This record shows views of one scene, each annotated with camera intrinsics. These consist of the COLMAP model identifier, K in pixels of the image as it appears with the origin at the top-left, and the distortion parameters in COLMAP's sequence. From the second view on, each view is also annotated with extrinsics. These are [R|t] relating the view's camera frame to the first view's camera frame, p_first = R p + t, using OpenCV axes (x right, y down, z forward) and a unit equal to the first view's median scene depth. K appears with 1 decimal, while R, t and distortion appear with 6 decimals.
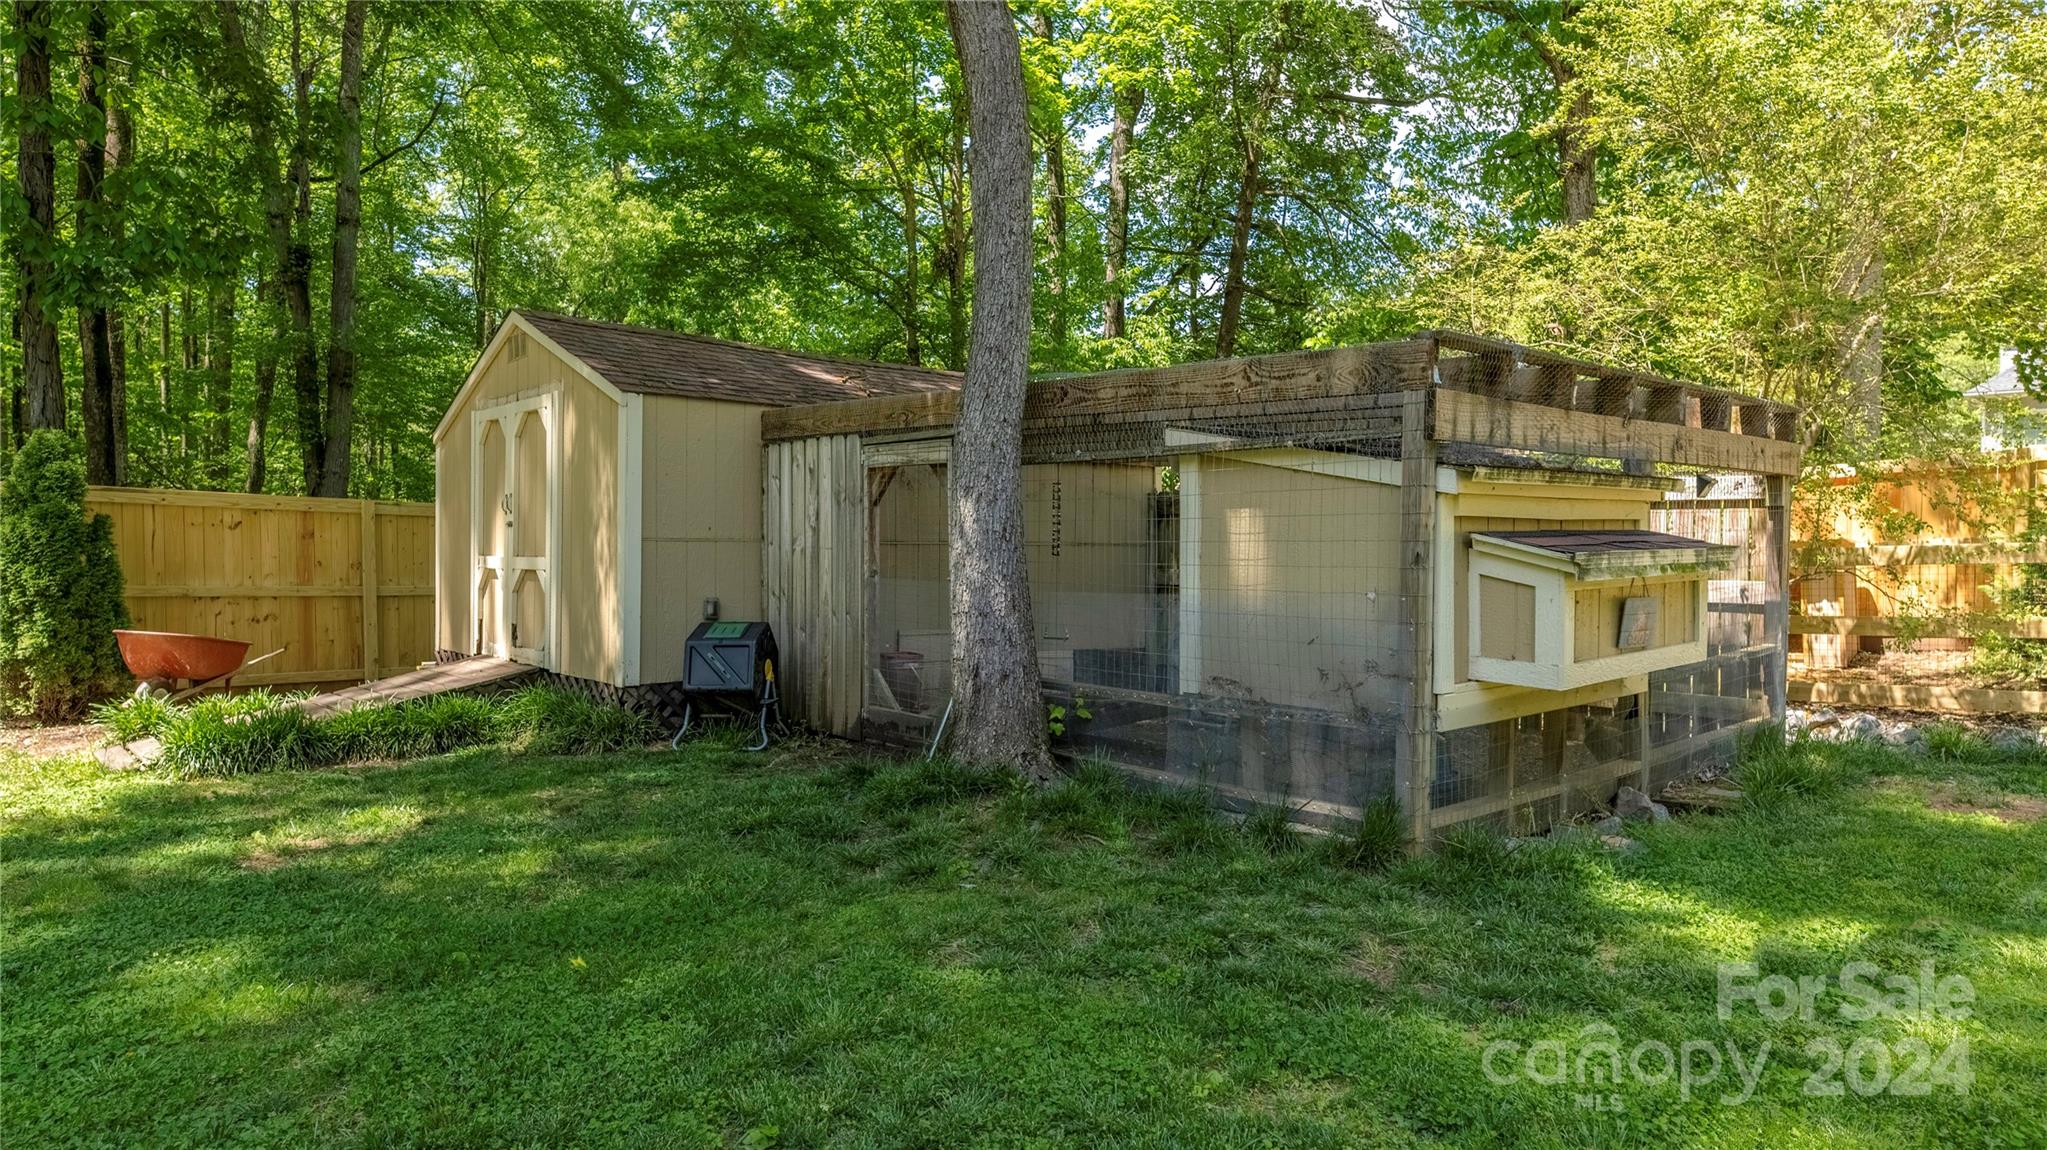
lens RADIAL K [[1328.4, 0, 1027.3], [0, 1328.4, 567.3], [0, 0, 1]] dist [-0.001800, -0.000150]
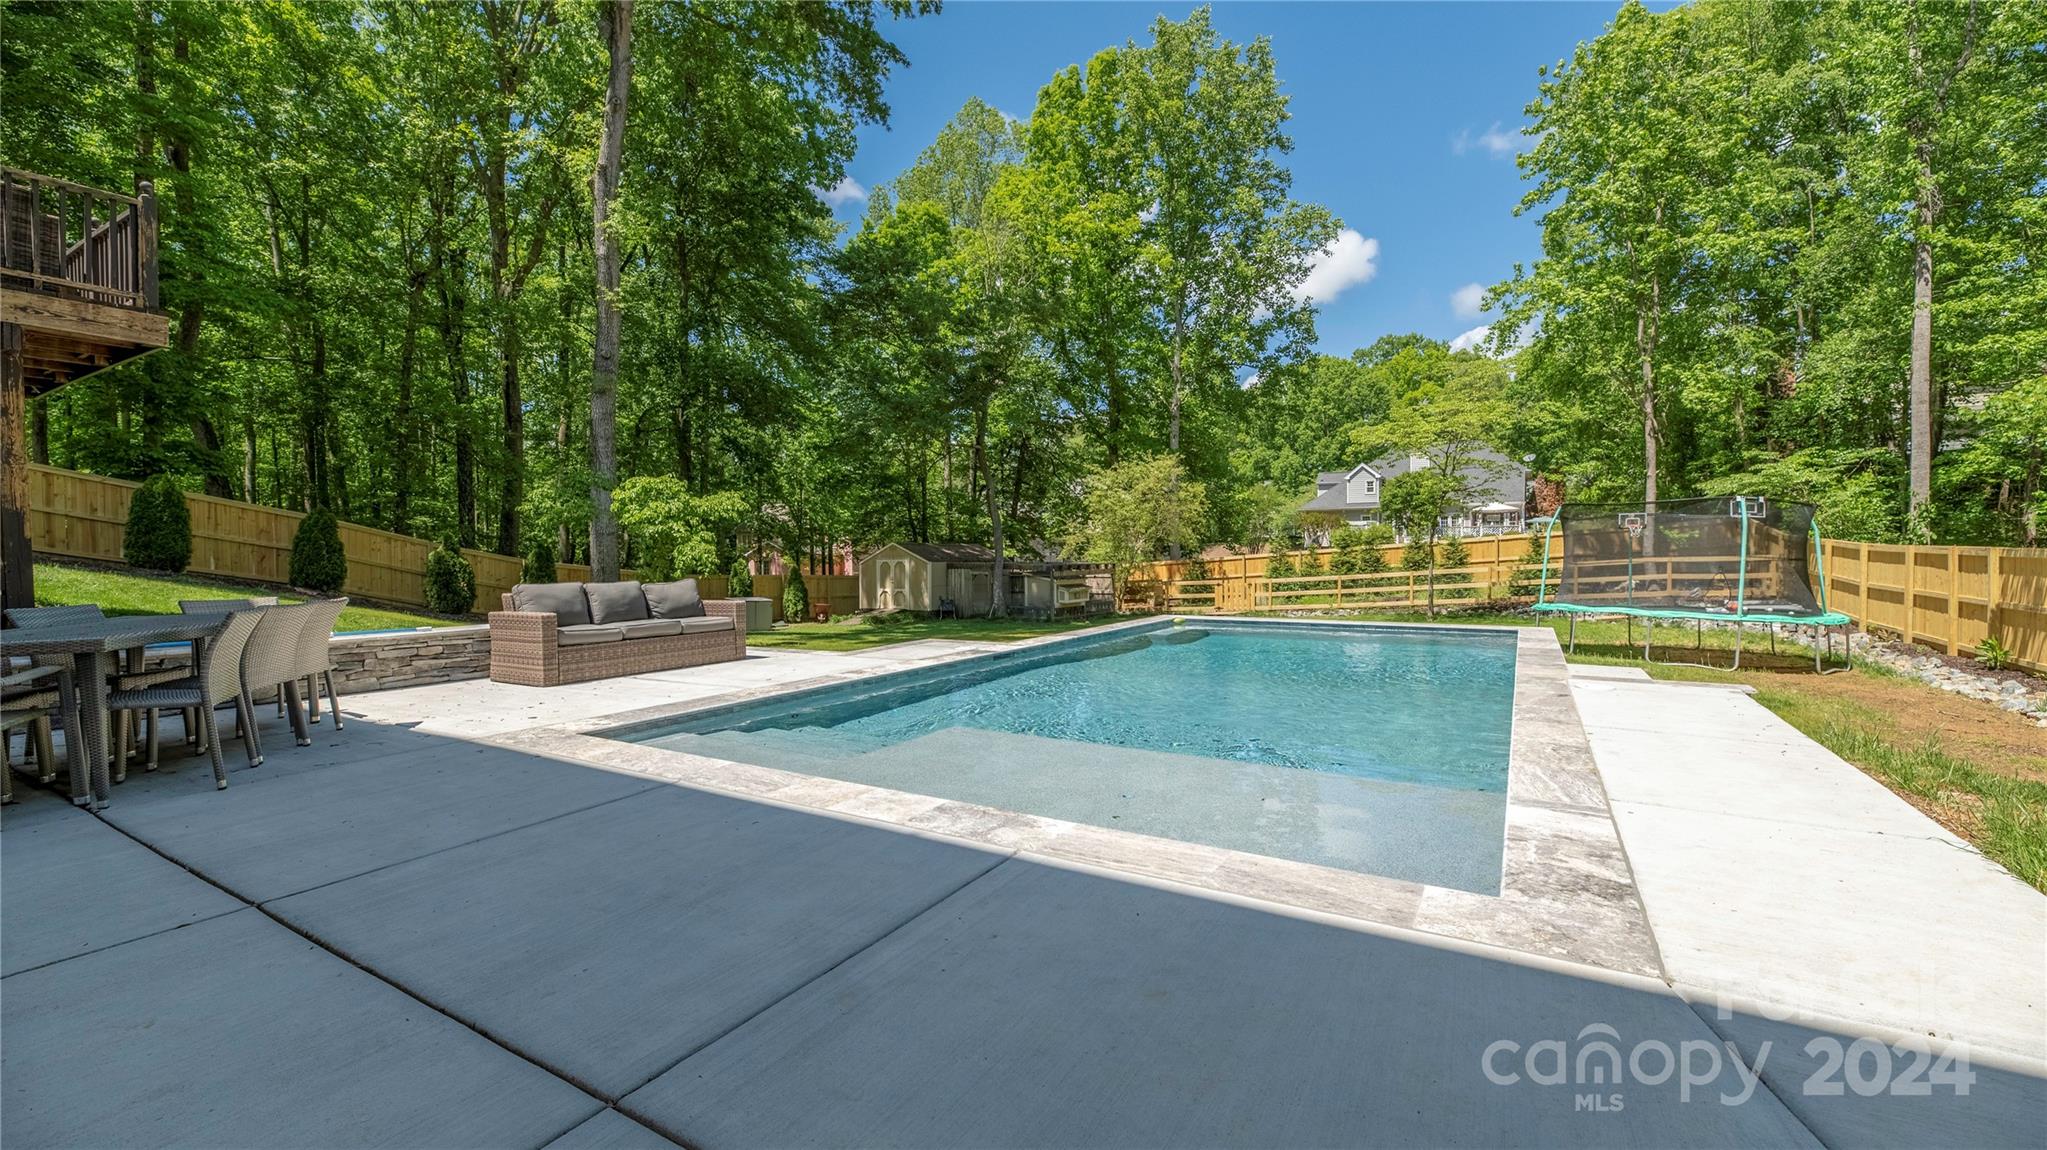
lens RADIAL K [[826.5, 0, 1030.3], [0, 826.5, 572.5], [0, 0, 1]] dist [-0.002918, -0.002002]
pose [[0.976812, -0.010001, 0.213865, -0.898757], [0.010558, 0.999943, -0.001464, -0.097085], [-0.213838, 0.003688, 0.976862, -3.799190]]
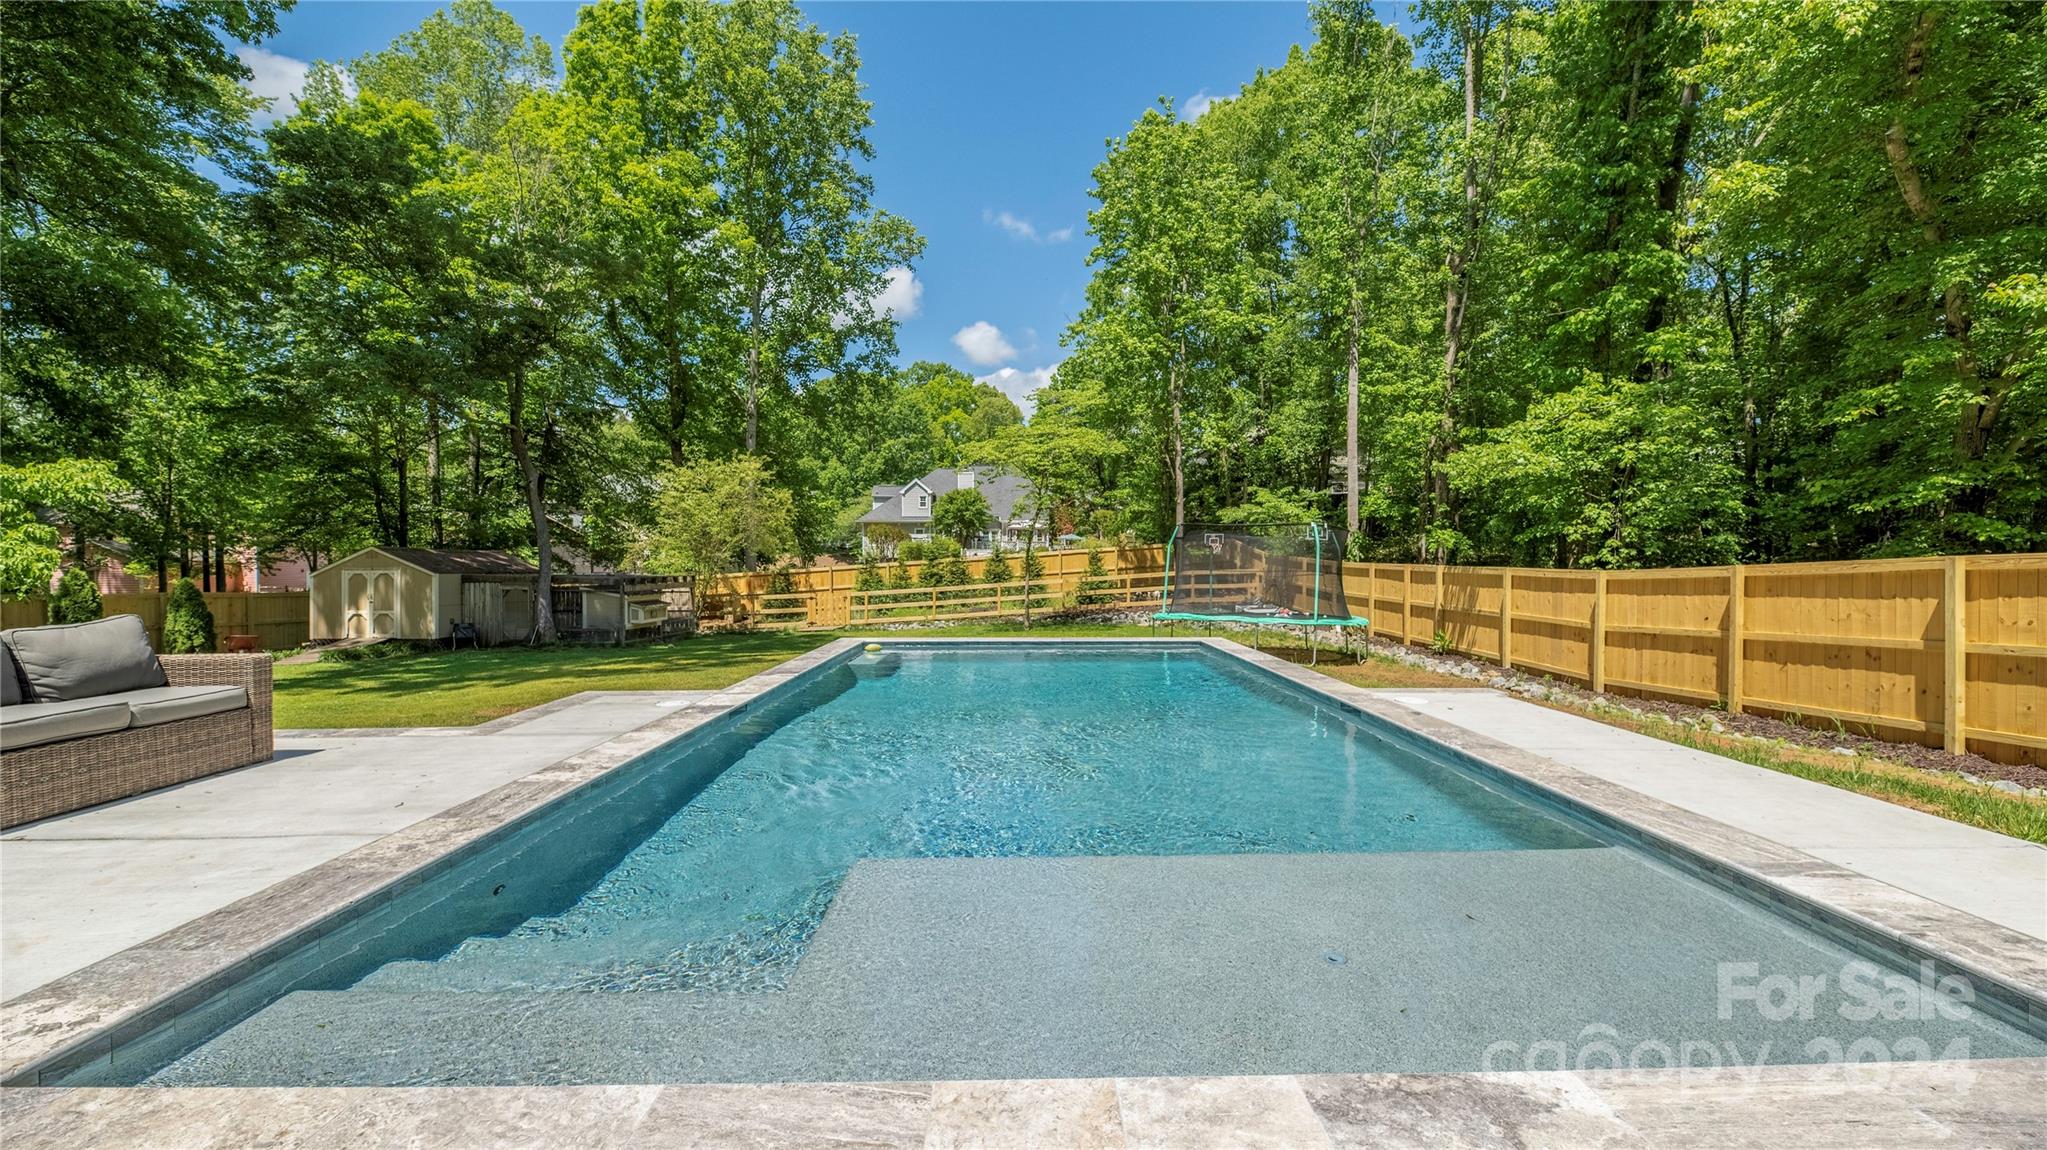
lens RADIAL K [[826.5, 0, 1031.3], [0, 826.5, 578.5], [0, 0, 1]] dist [-0.002918, -0.002002]
pose [[0.716823, -0.010900, 0.697170, -1.104564], [0.014513, 0.999894, 0.000711, -0.116566], [-0.697104, 0.009609, 0.716906, -3.356345]]
